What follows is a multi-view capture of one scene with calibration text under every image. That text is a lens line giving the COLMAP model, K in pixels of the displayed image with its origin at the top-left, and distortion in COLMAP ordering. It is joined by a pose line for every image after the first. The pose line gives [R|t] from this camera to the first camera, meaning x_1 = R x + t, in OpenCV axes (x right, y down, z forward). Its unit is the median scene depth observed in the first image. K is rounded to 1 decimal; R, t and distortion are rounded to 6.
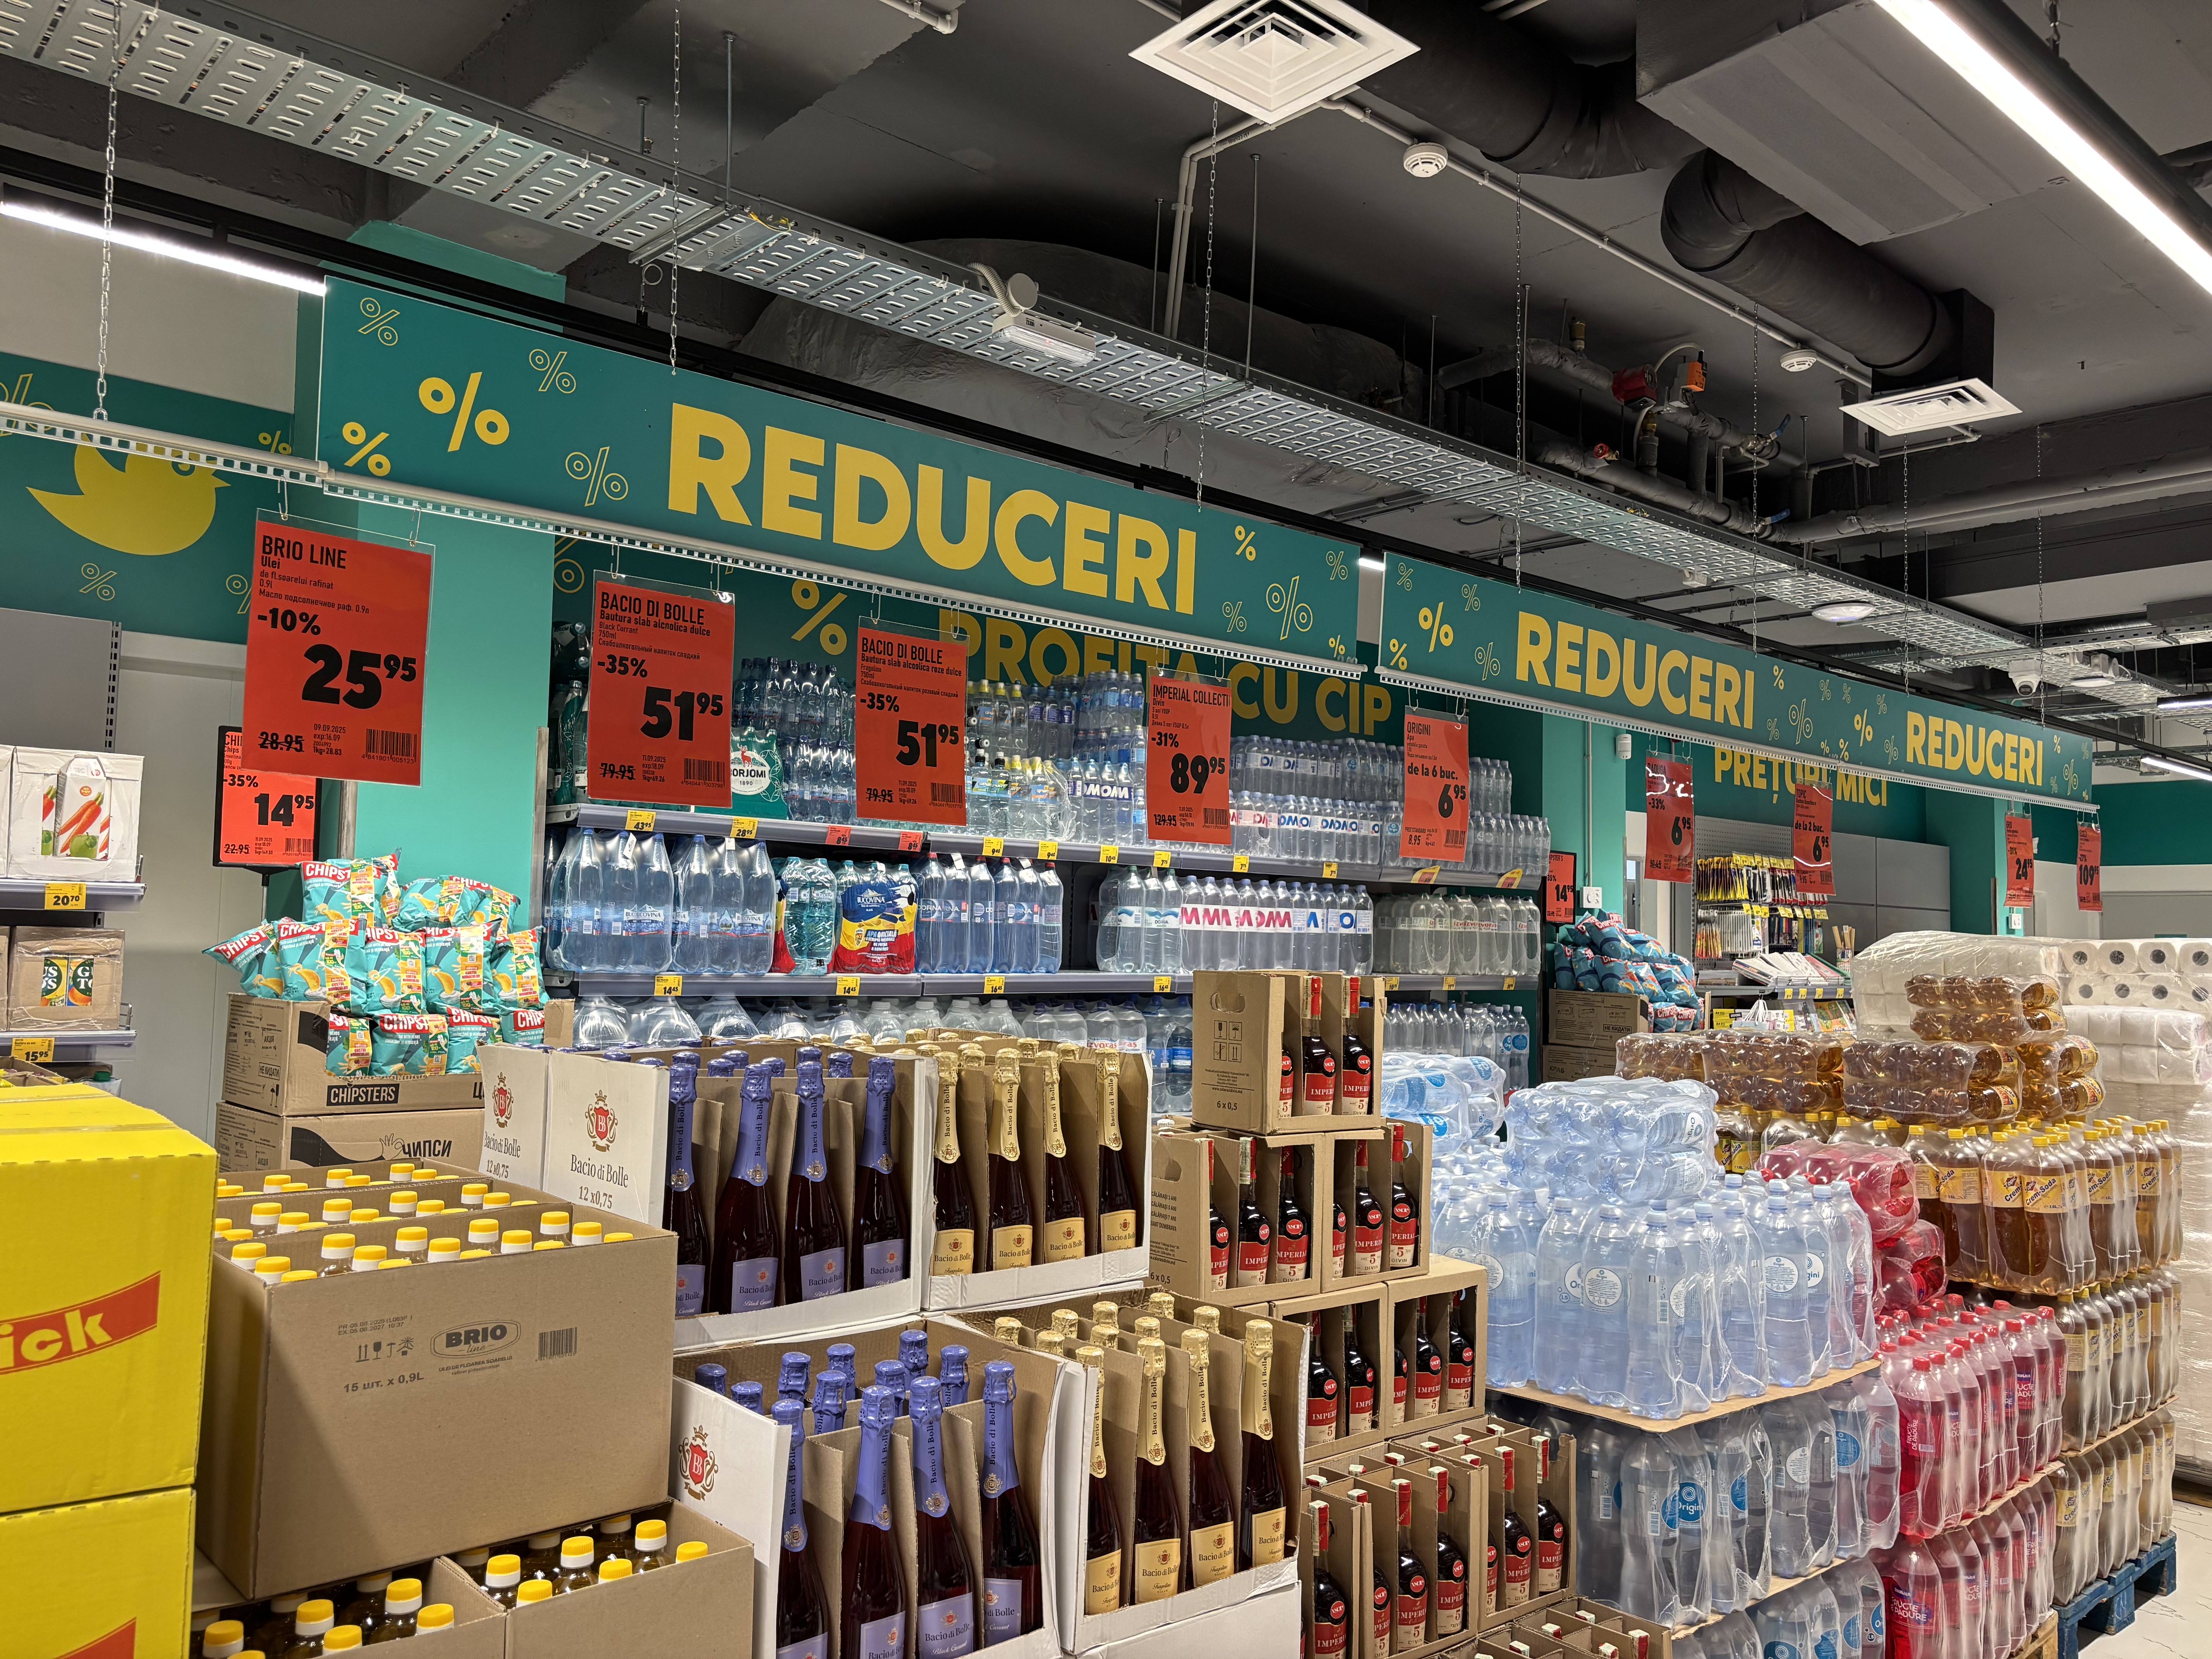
lens RADIAL K [[1666.3, 0, 1106.0], [0, 1666.3, 829.5], [0, 0, 1]] dist [0.026245, 0.000582]
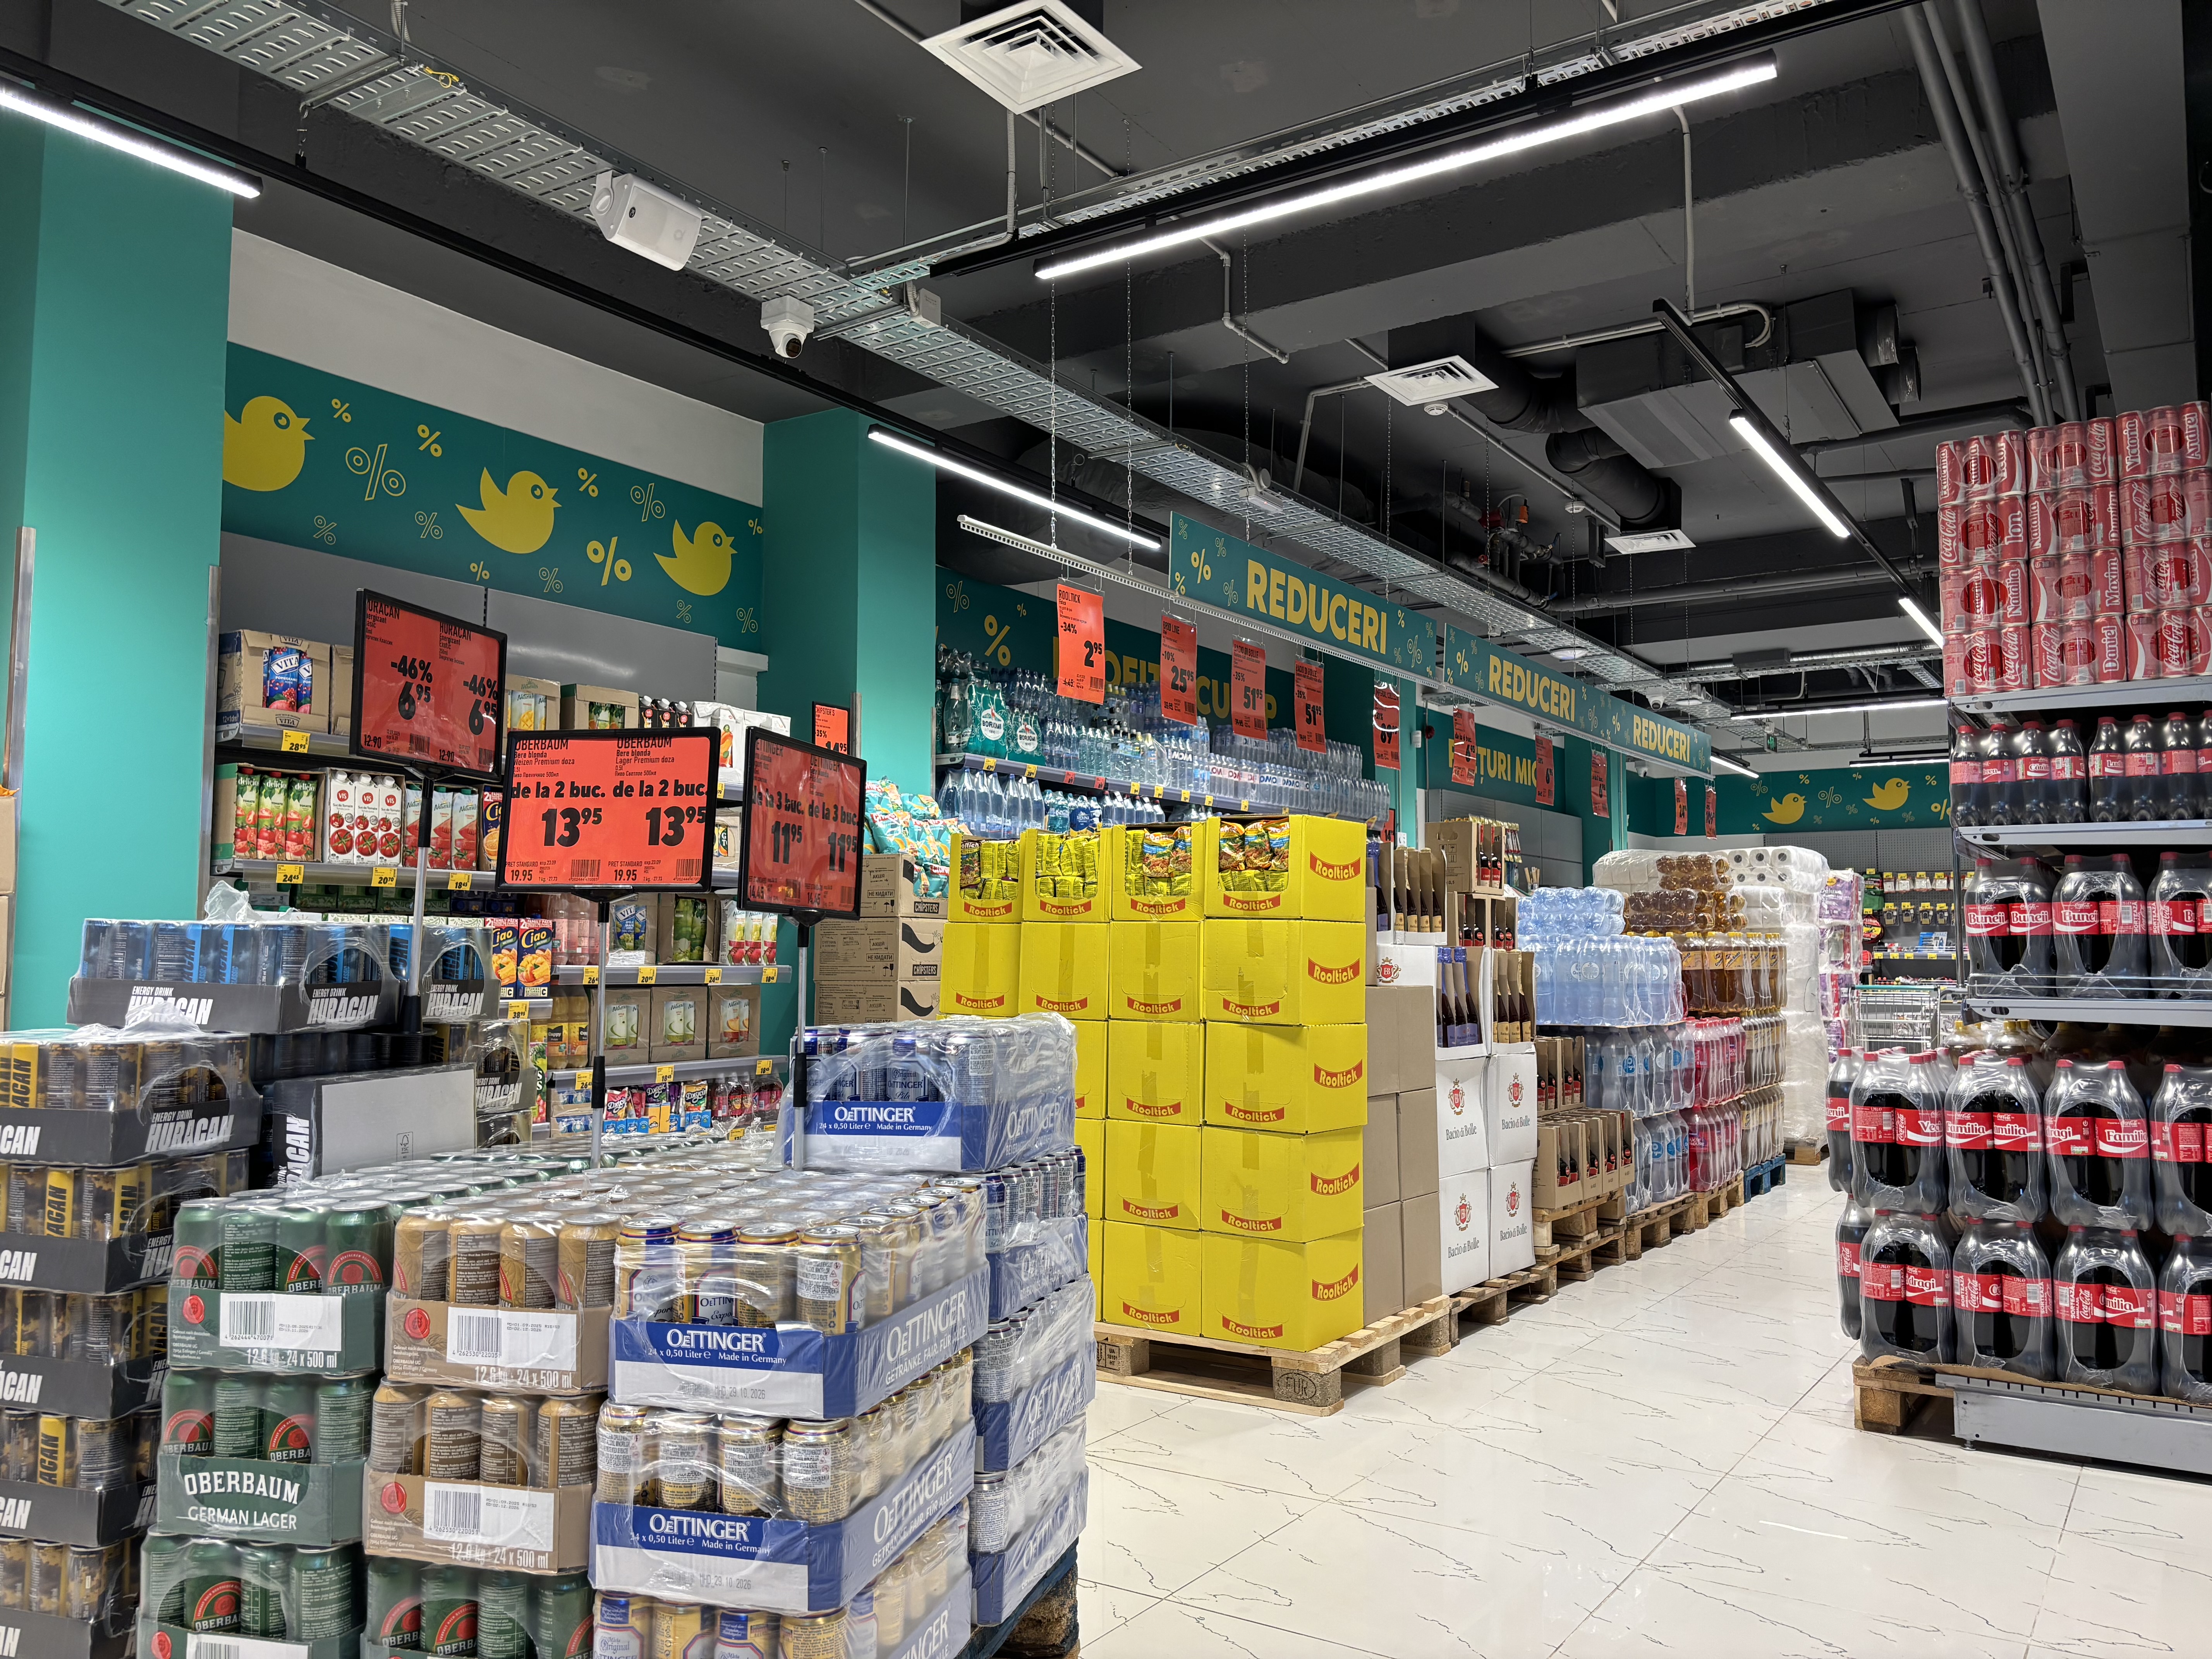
lens RADIAL K [[1668.0, 0, 1104.6], [0, 1668.0, 816.8], [0, 0, 1]] dist [0.047015, -0.001509]
pose [[0.968446, 0.002568, 0.249211, -0.542770], [0.000891, 0.999905, -0.013765, 0.065715], [-0.249223, 0.013553, 0.968351, -0.602465]]
